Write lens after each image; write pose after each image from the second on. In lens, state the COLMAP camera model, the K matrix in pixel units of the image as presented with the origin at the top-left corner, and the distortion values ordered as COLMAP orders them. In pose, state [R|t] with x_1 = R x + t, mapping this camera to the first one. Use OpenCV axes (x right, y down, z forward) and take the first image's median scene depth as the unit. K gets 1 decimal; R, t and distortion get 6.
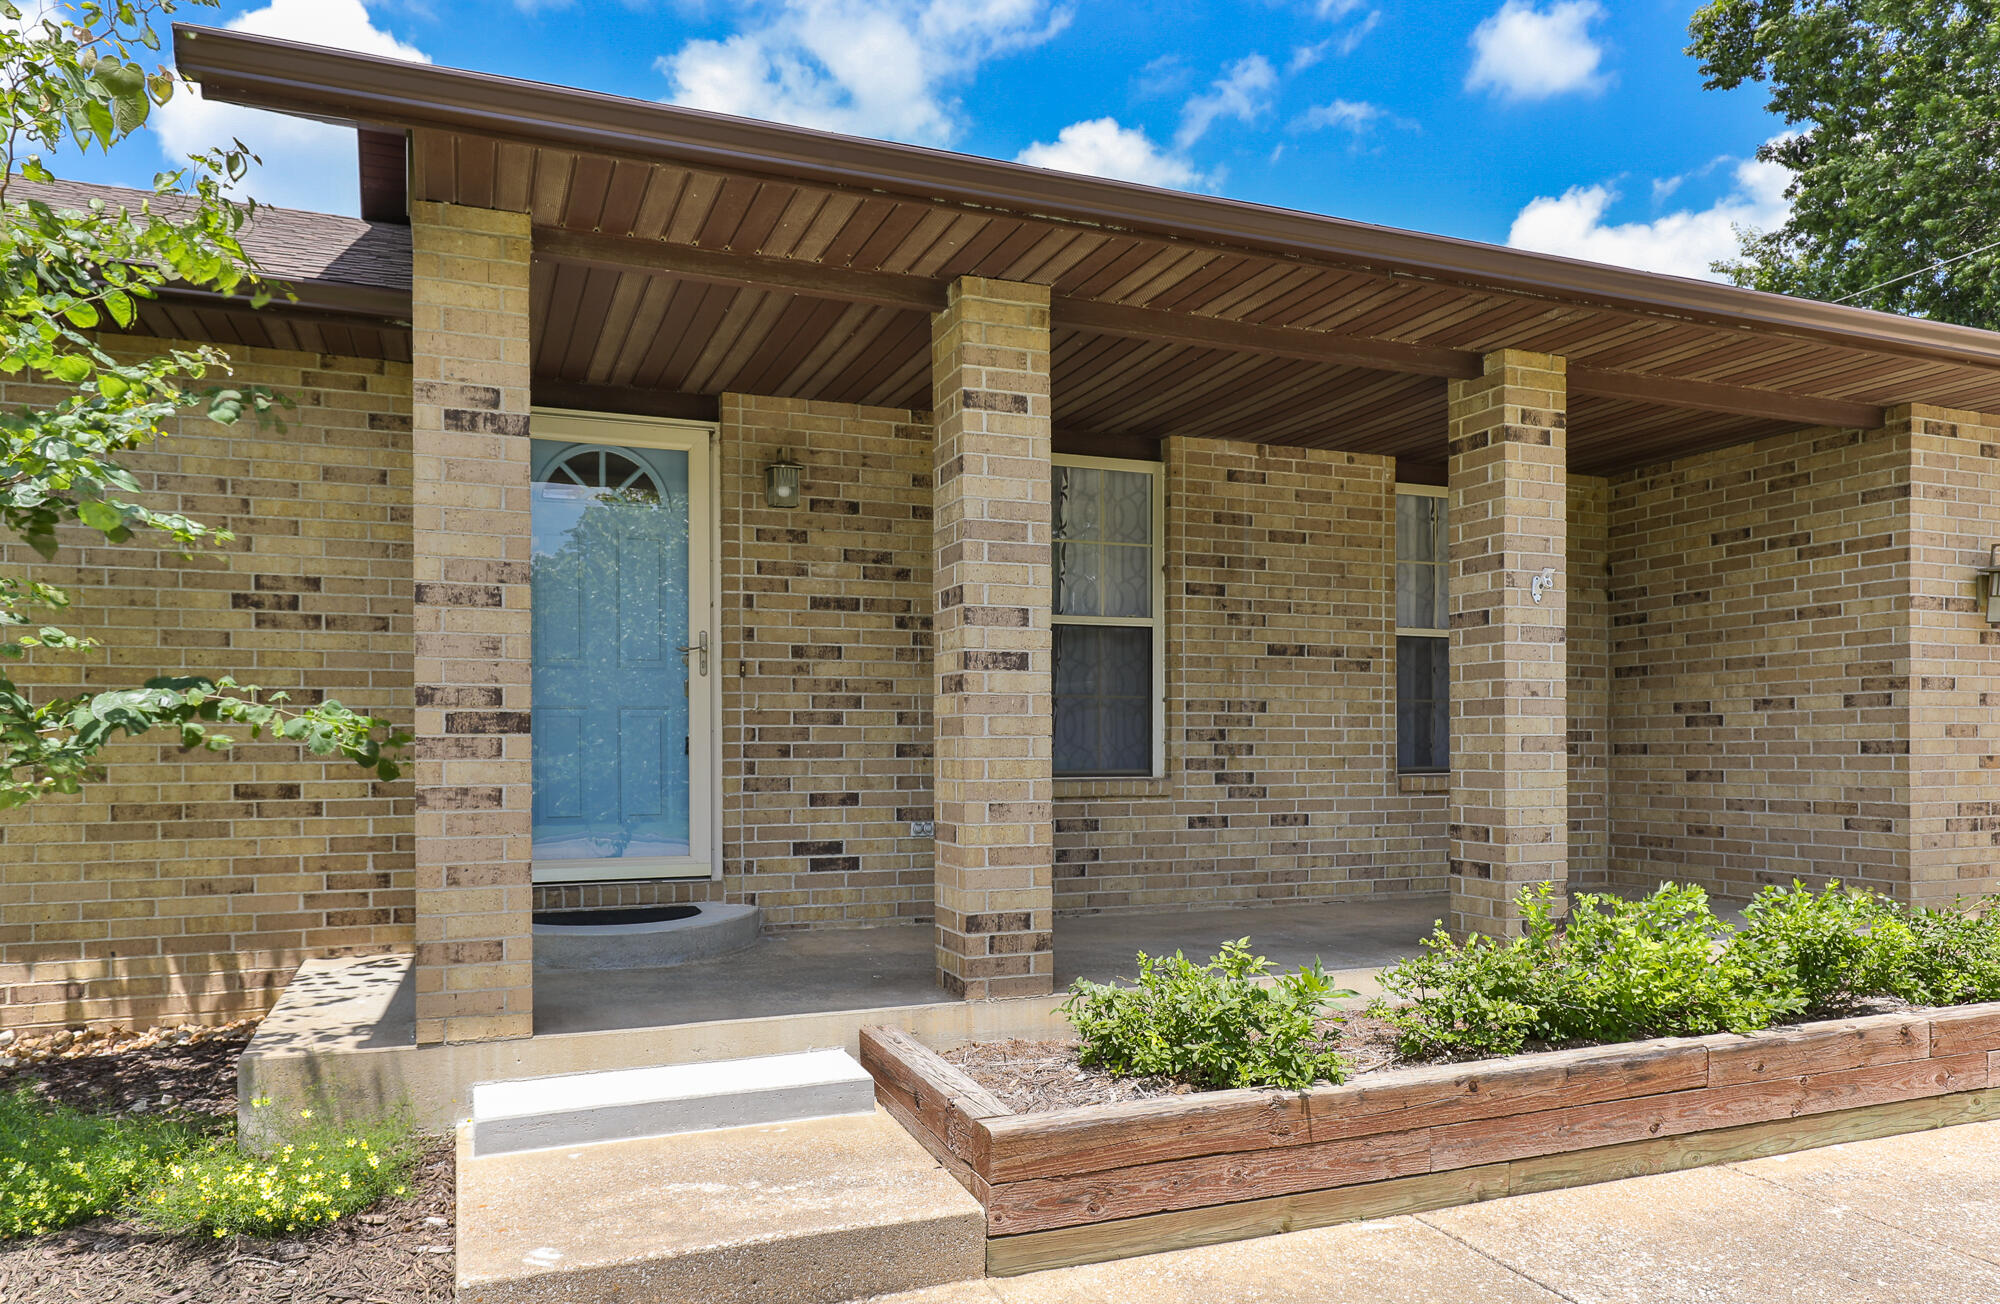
lens RADIAL K [[1342.4, 0, 1002.3], [0, 1342.4, 736.9], [0, 0, 1]] dist [0.010789, 0.001983]
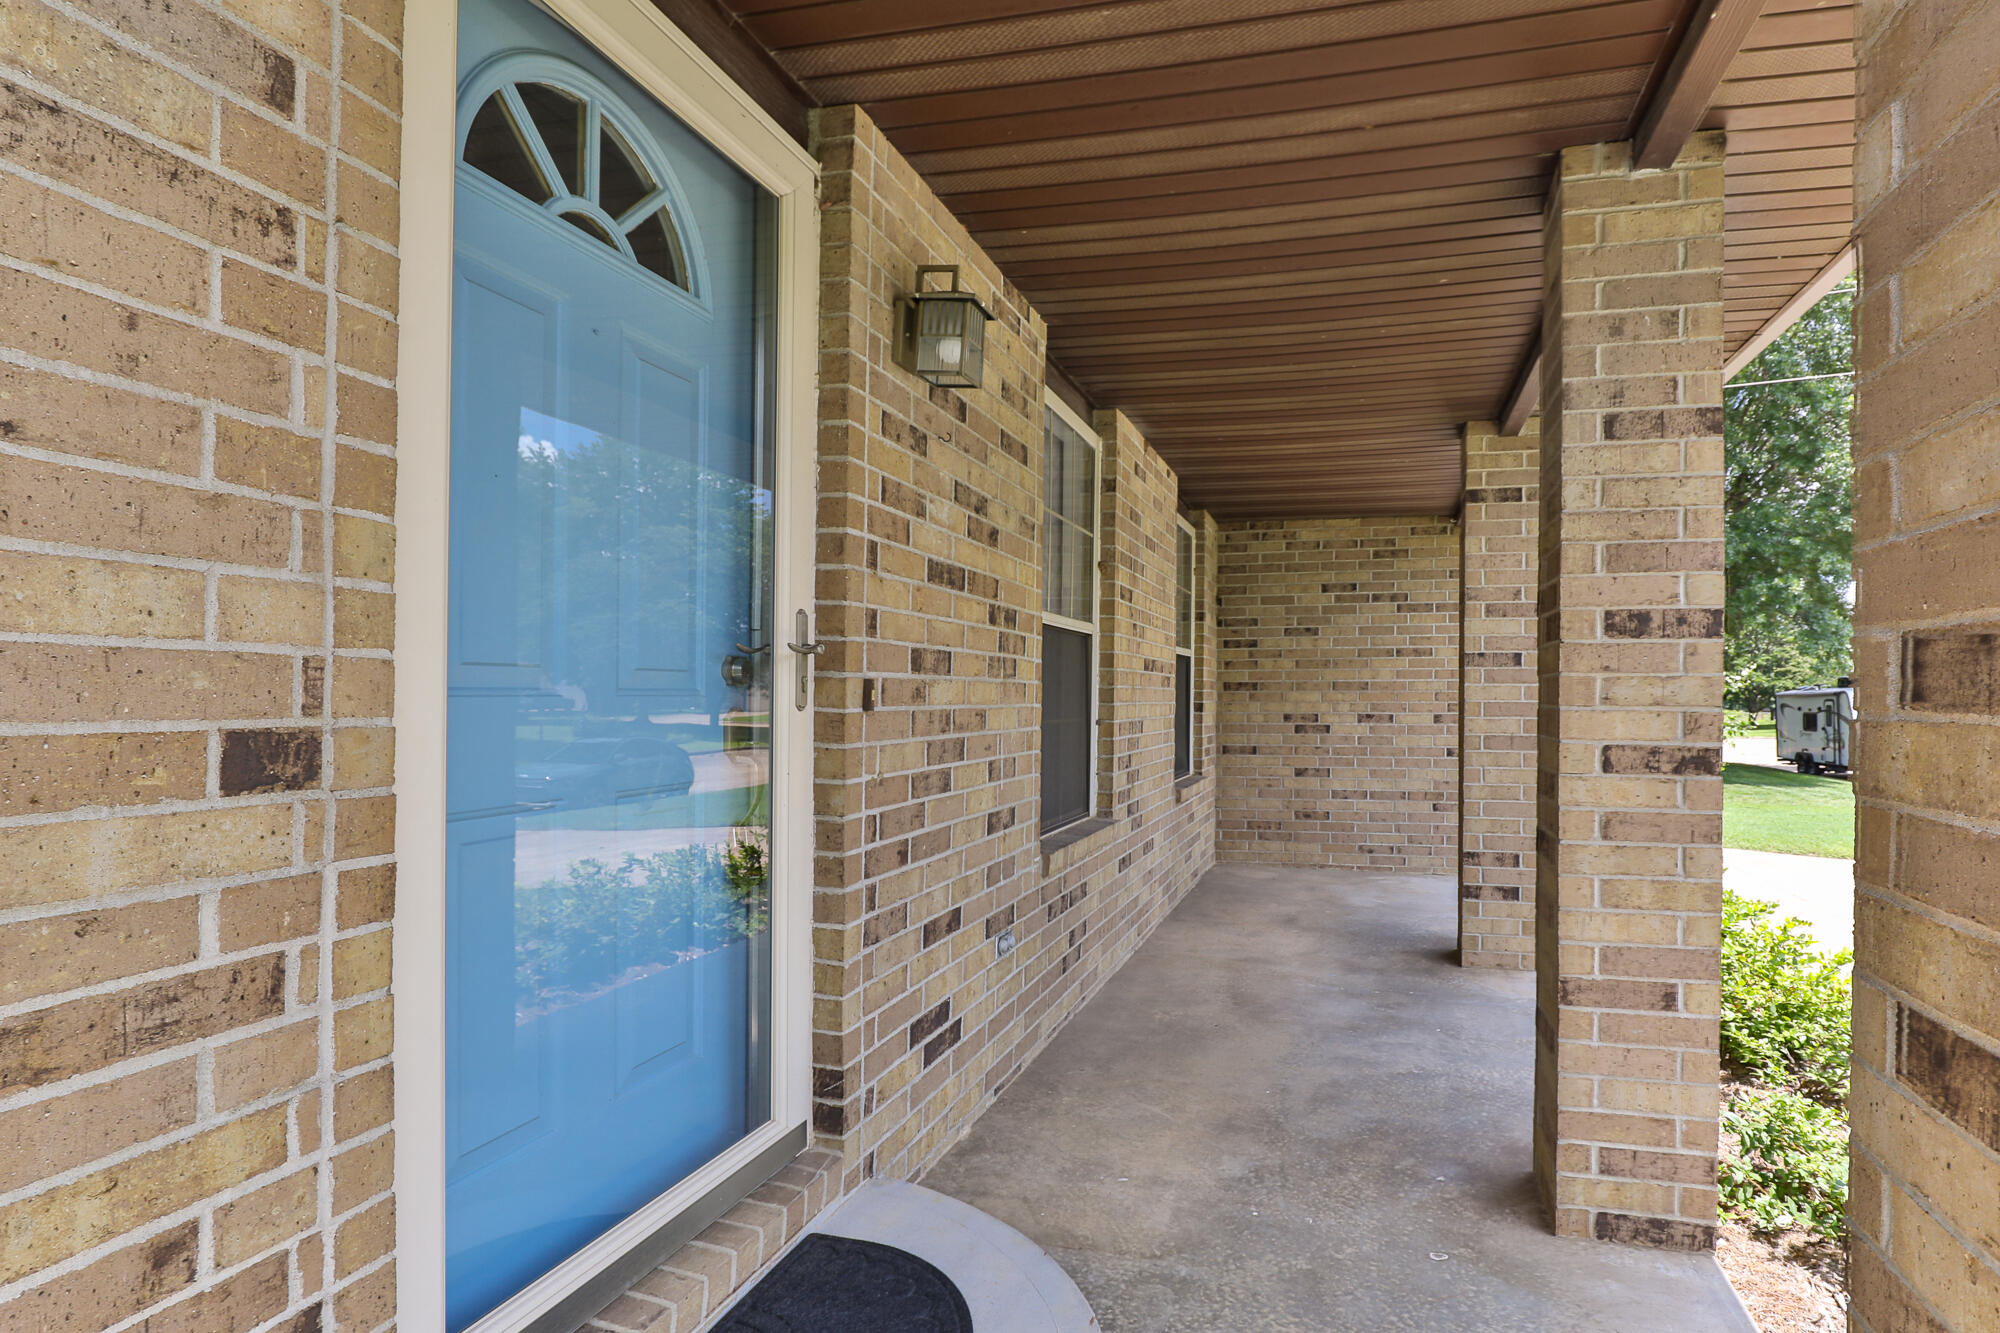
lens RADIAL K [[1005.6, 0, 999.5], [0, 1005.6, 675.5], [0, 0, 1]] dist [-0.003977, 0.001348]
pose [[0.566696, 0.013380, 0.823818, -0.451725], [-0.011095, 0.999901, -0.008608, -0.053560], [-0.823852, -0.004262, 0.566789, 0.737213]]
